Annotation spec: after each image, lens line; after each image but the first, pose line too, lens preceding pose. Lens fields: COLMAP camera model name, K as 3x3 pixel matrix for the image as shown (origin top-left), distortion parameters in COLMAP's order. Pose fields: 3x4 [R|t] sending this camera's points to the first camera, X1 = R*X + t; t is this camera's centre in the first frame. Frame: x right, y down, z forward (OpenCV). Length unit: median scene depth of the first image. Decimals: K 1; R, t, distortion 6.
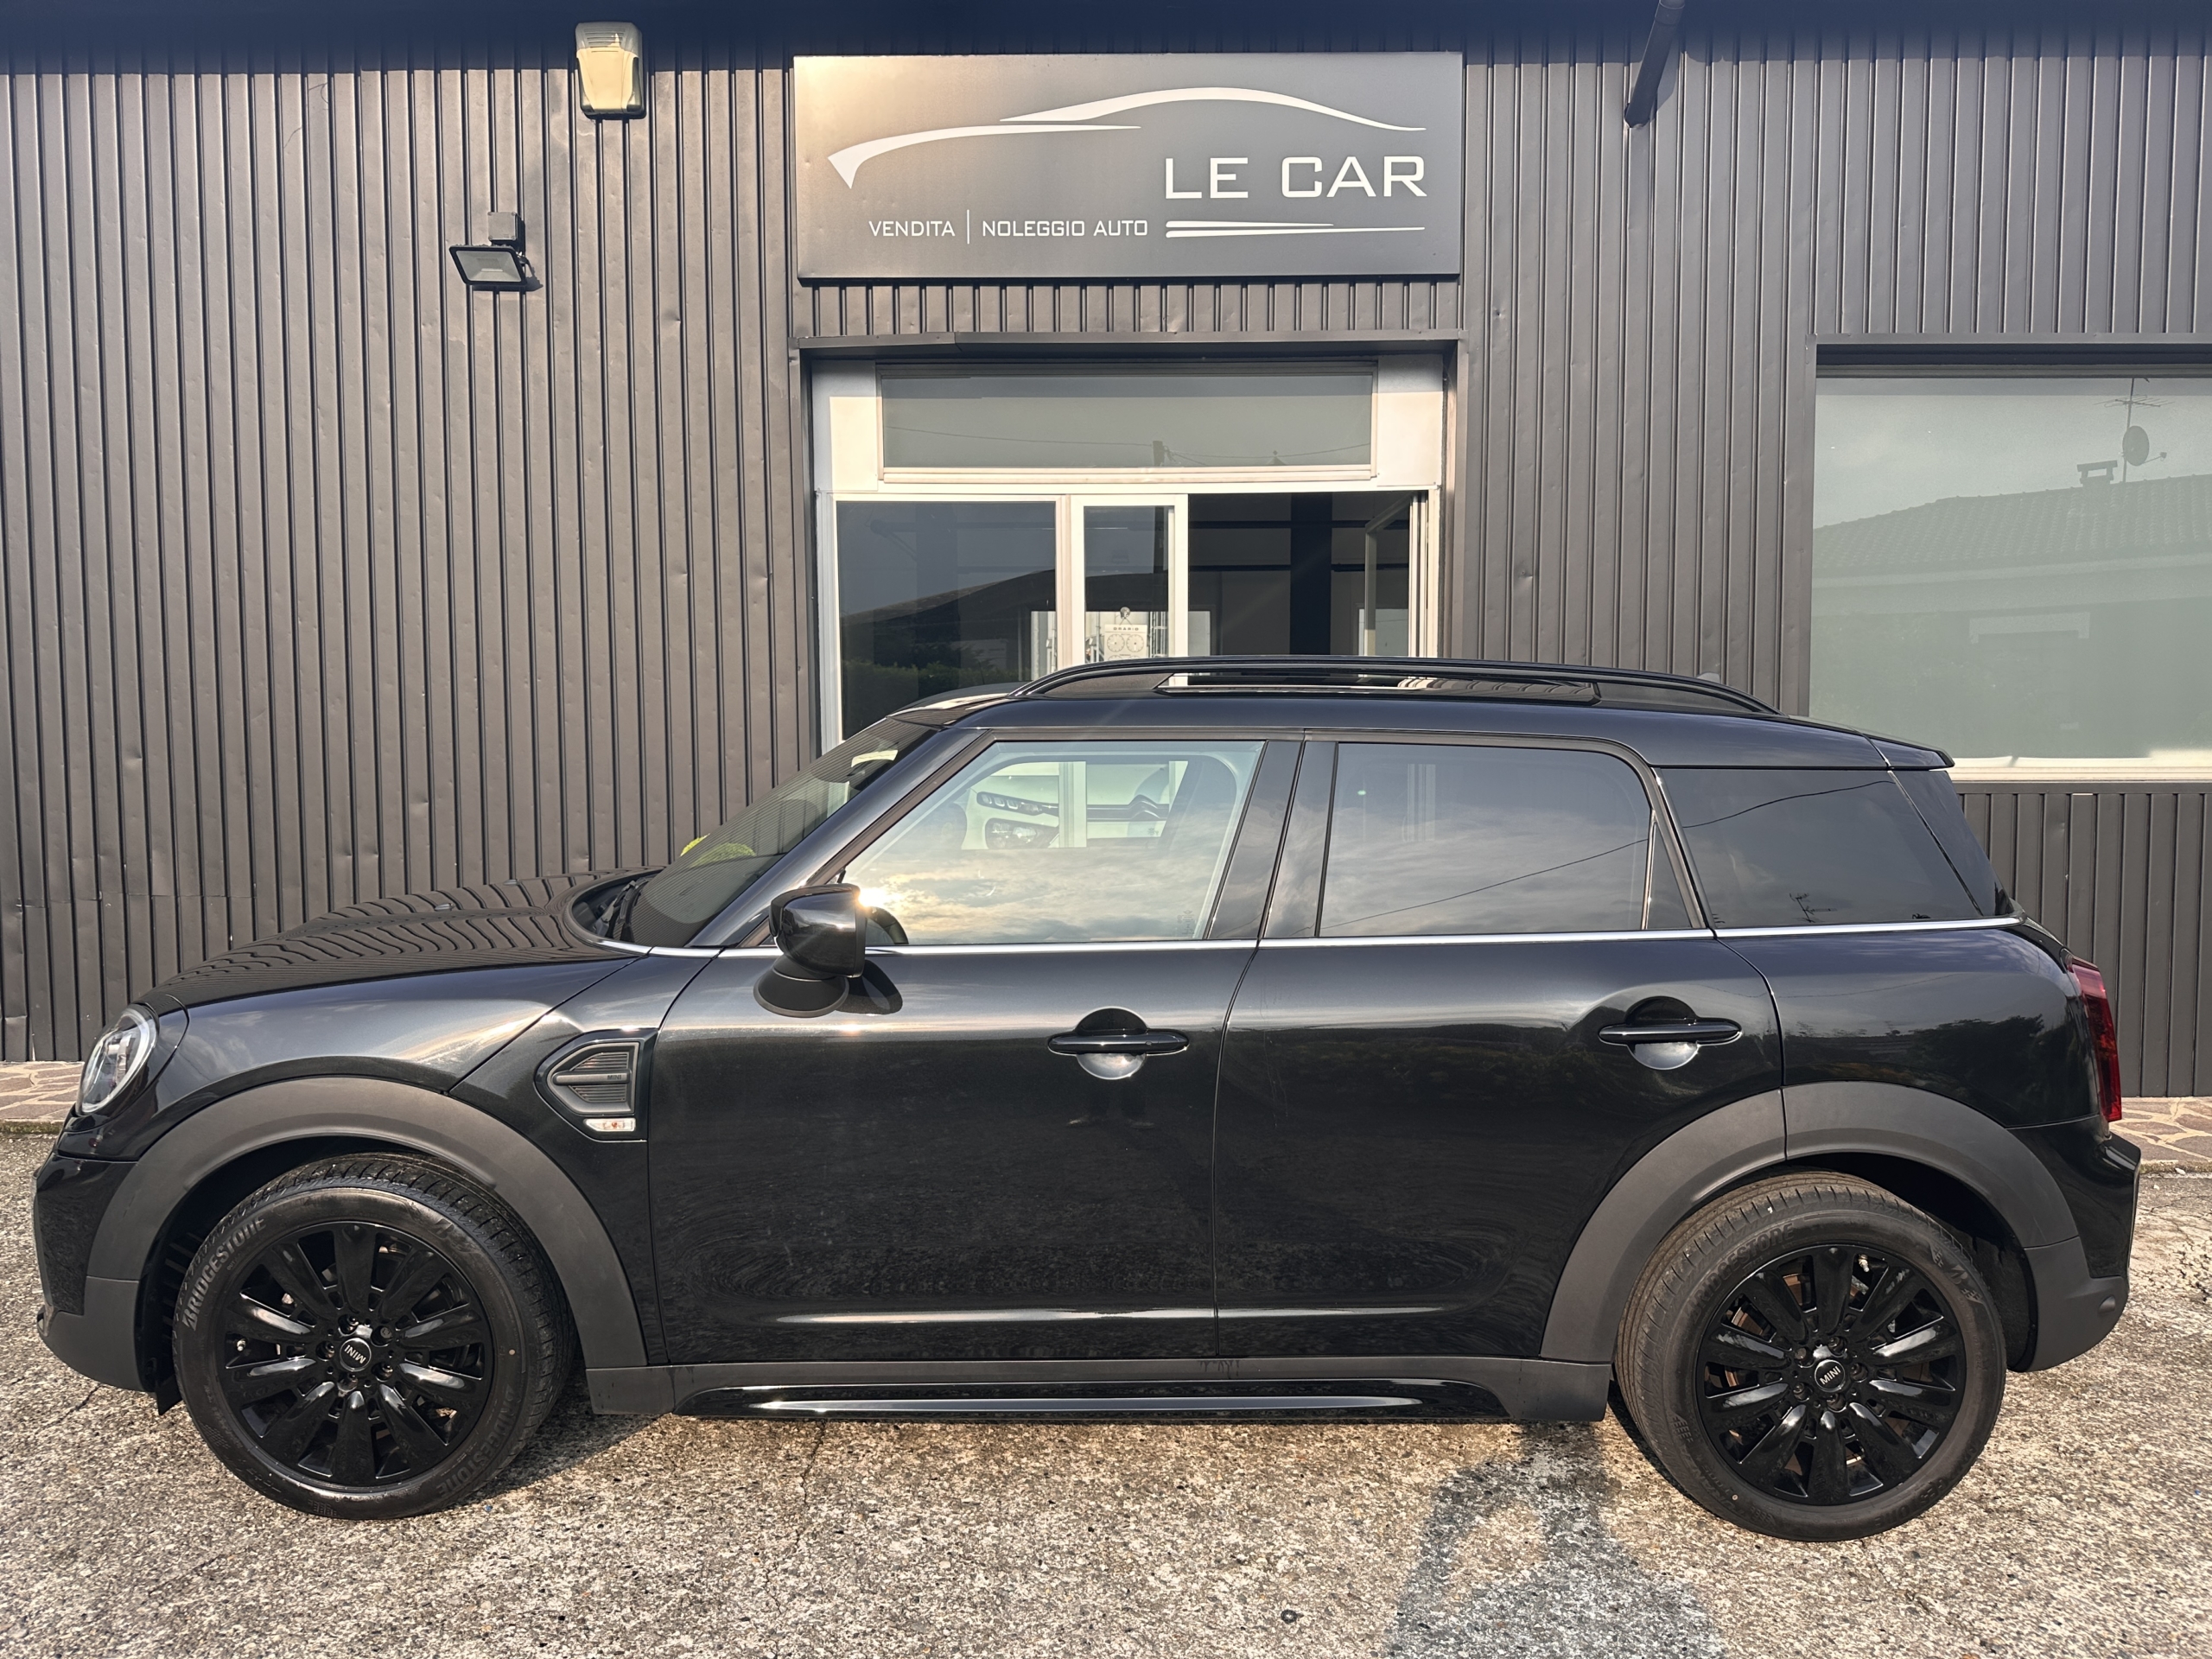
lens RADIAL K [[1568.2, 0, 1105.2], [0, 1568.2, 841.7], [0, 0, 1]] dist [0.004386, -0.016457]
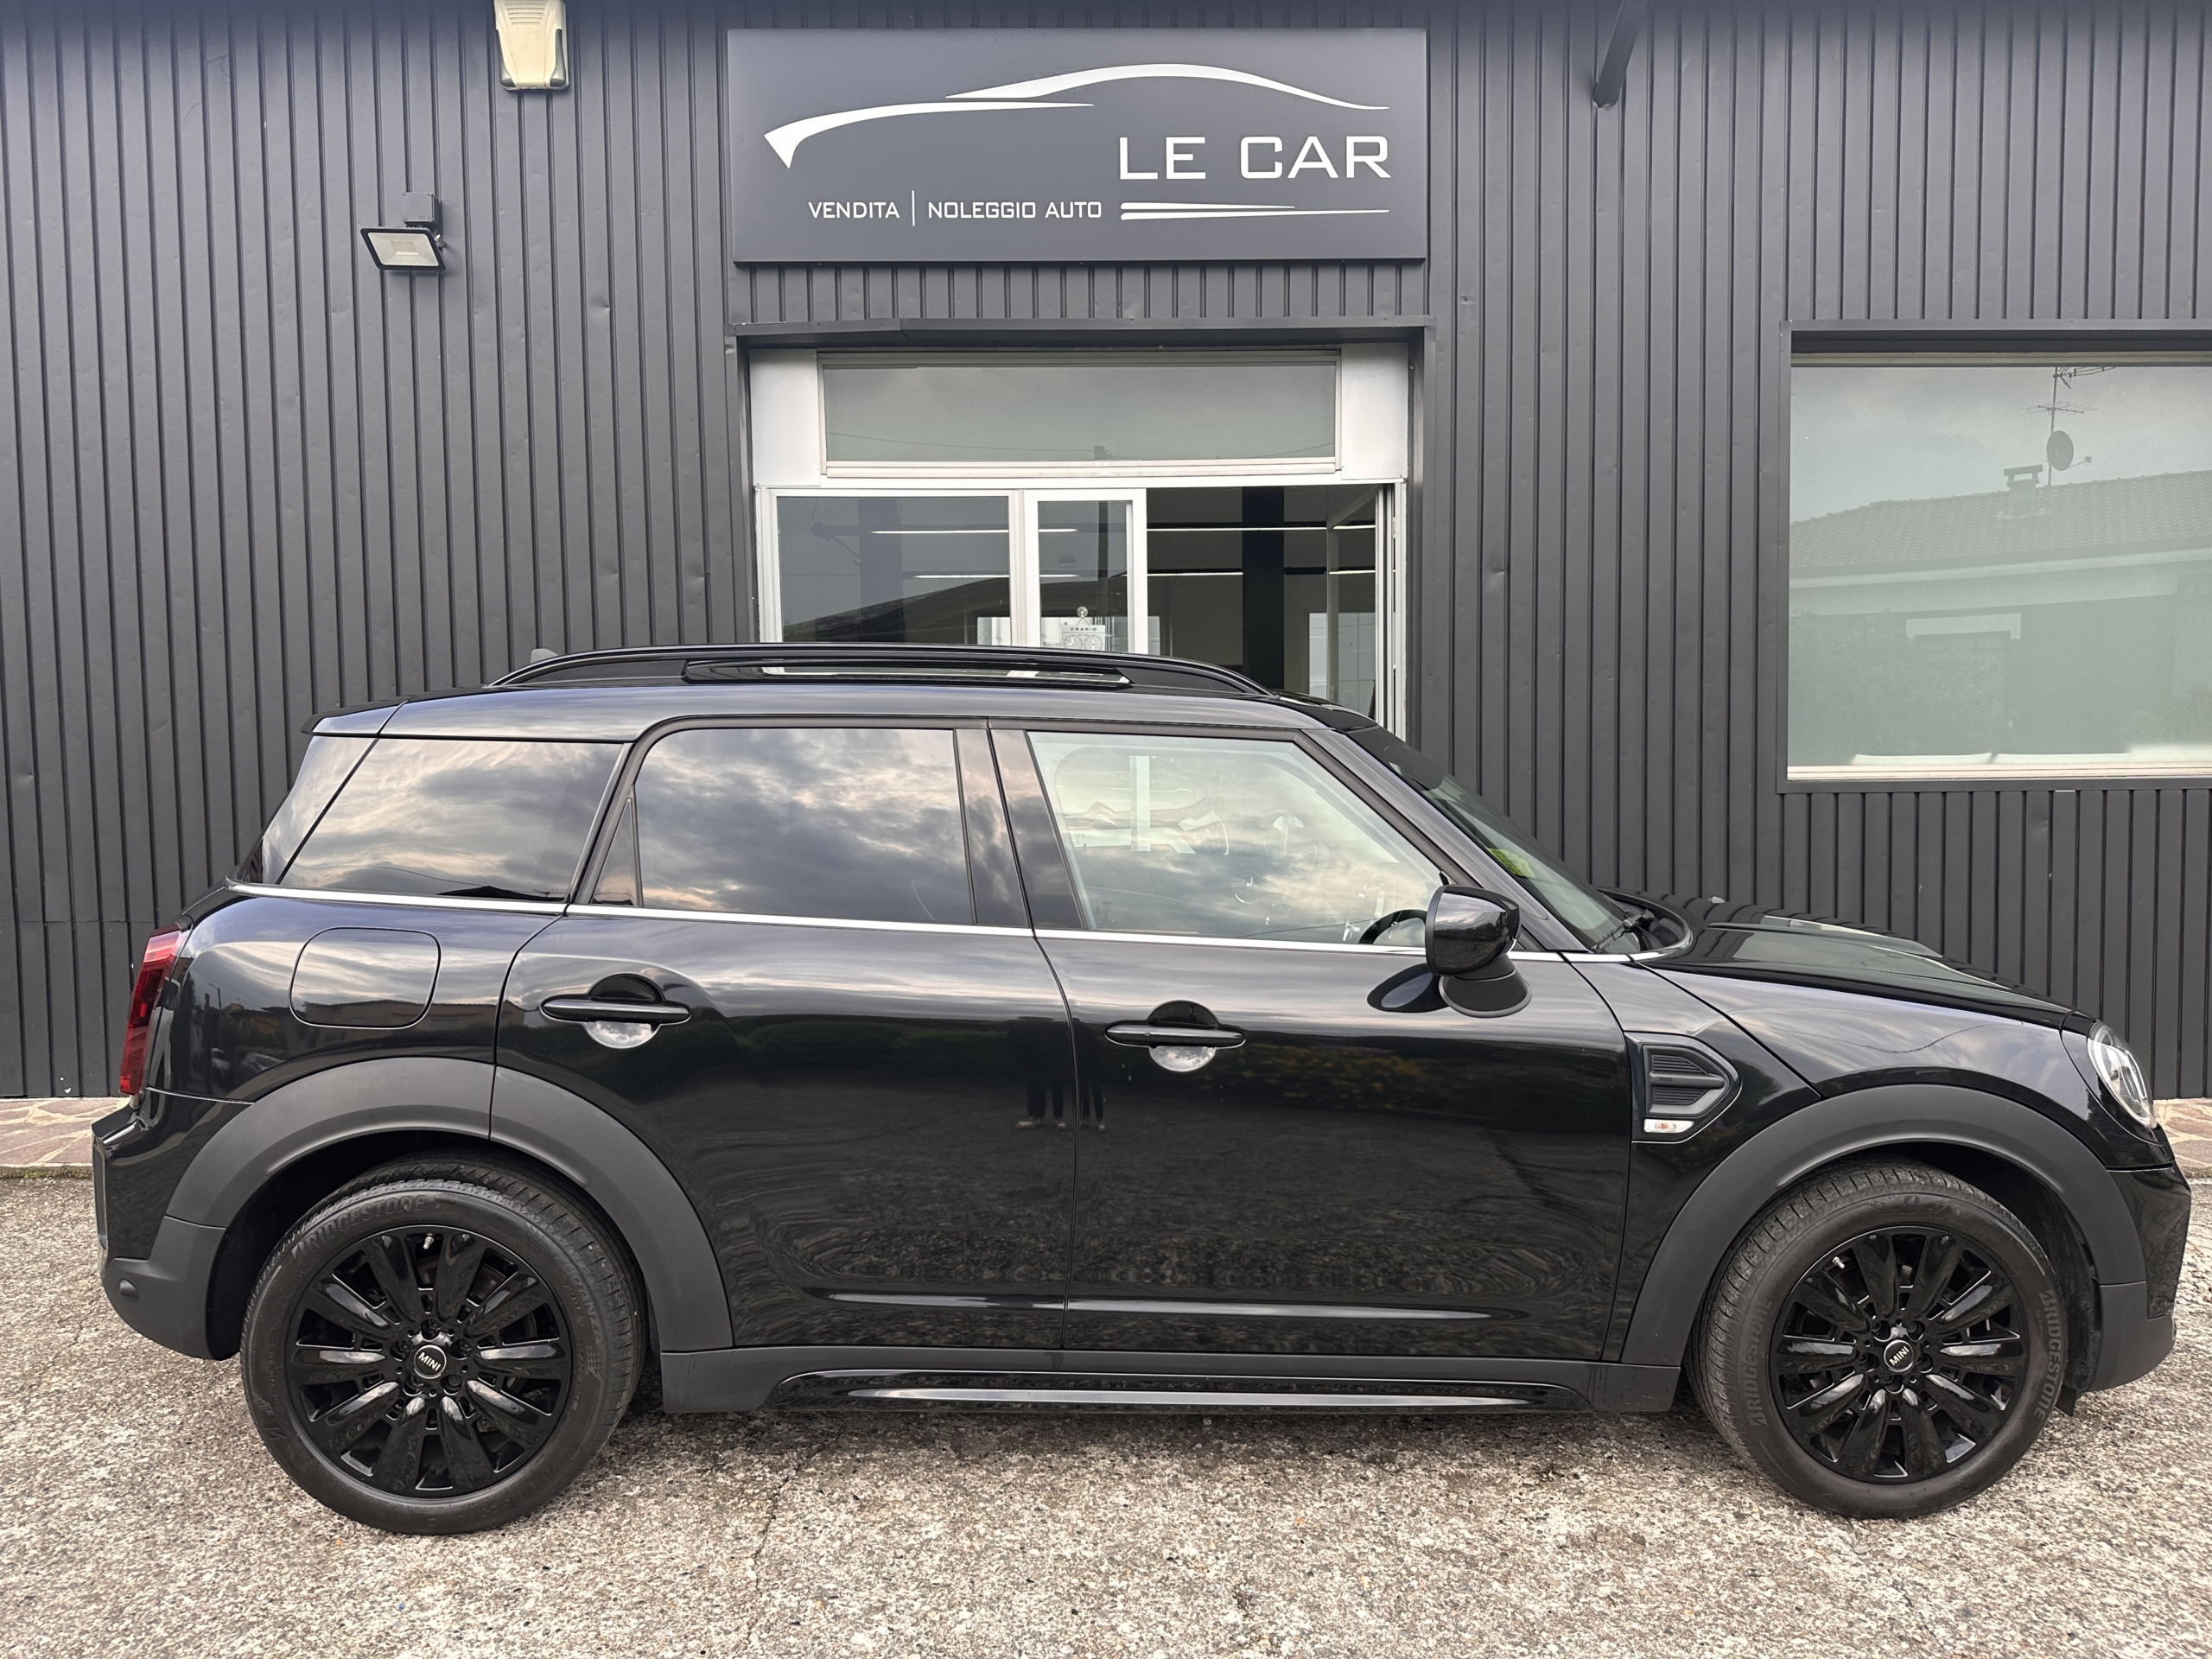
lens RADIAL K [[1568.2, 0, 1104.1], [0, 1568.2, 842.2], [0, 0, 1]] dist [0.004386, -0.016457]
pose [[0.999335, -0.011810, 0.034508, -0.008966], [0.011997, 0.999914, -0.005221, -0.000546], [-0.034443, 0.005632, 0.999391, 0.045215]]
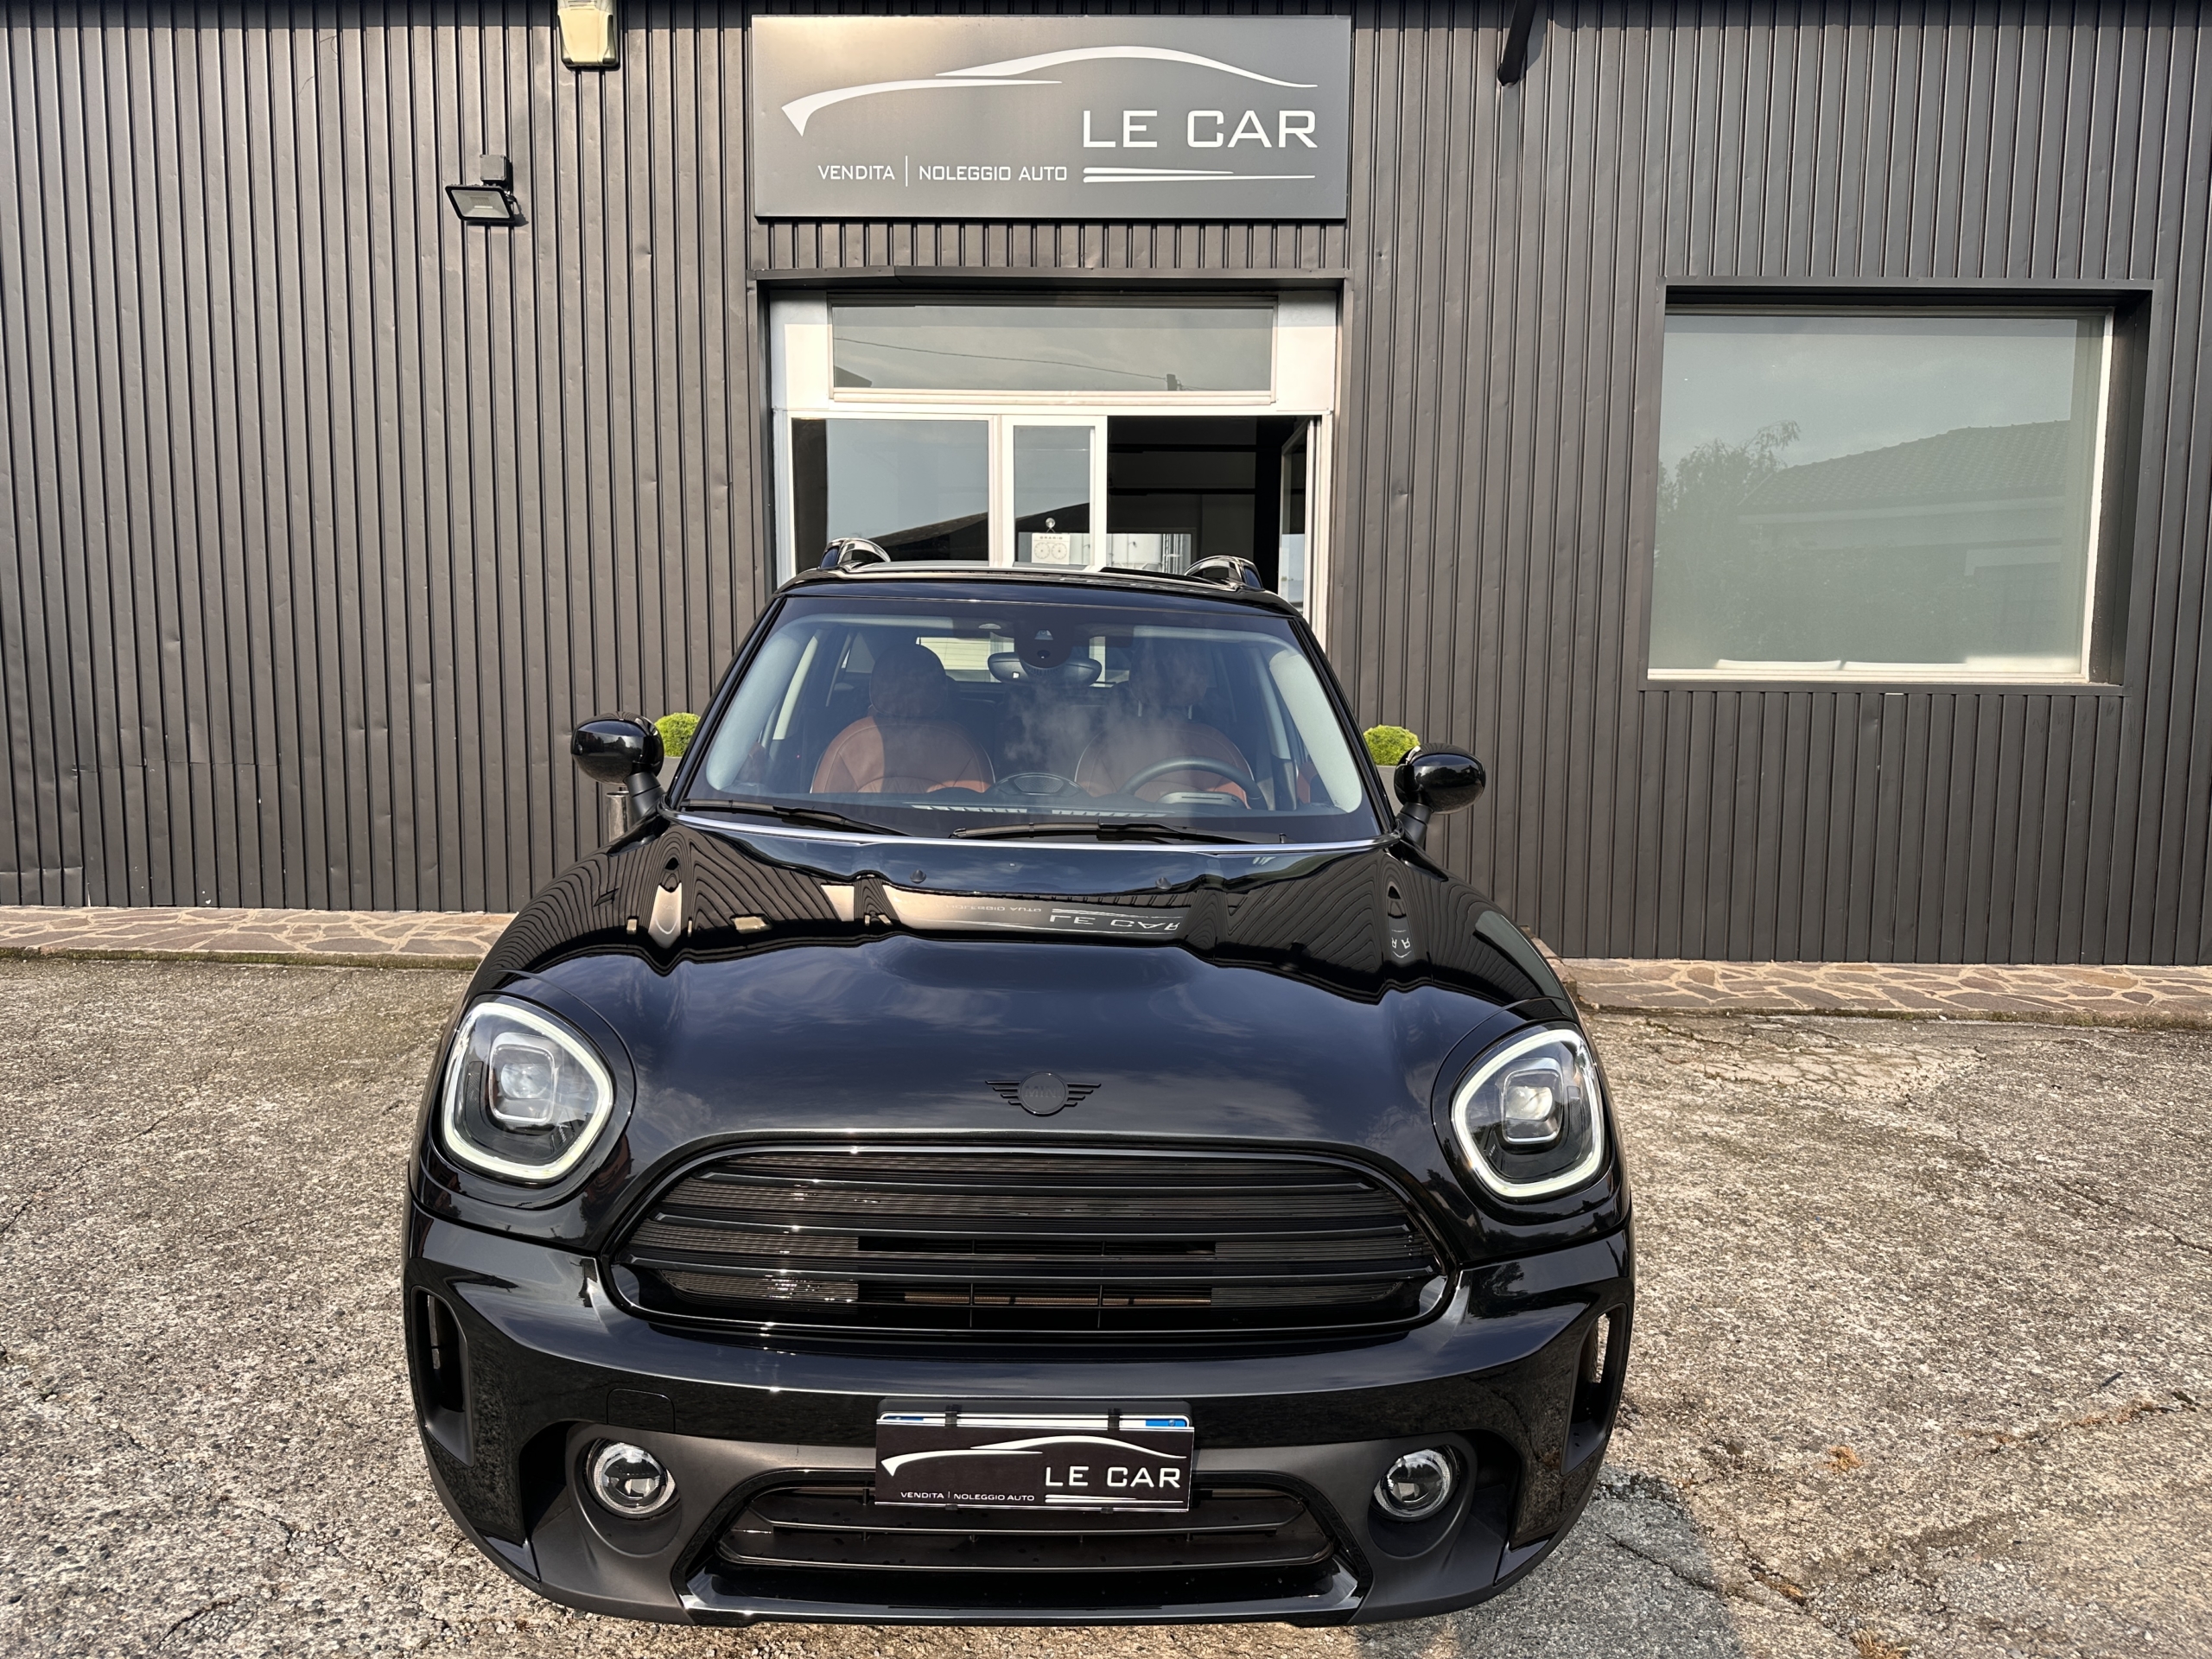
lens RADIAL K [[1568.2, 0, 1106.4], [0, 1568.2, 845.5], [0, 0, 1]] dist [0.004386, -0.016457]
pose [[0.999841, 0.013640, -0.011501, 0.073828], [-0.013088, 0.998820, 0.046769, 0.033551], [0.012126, -0.046611, 0.998840, -0.136746]]
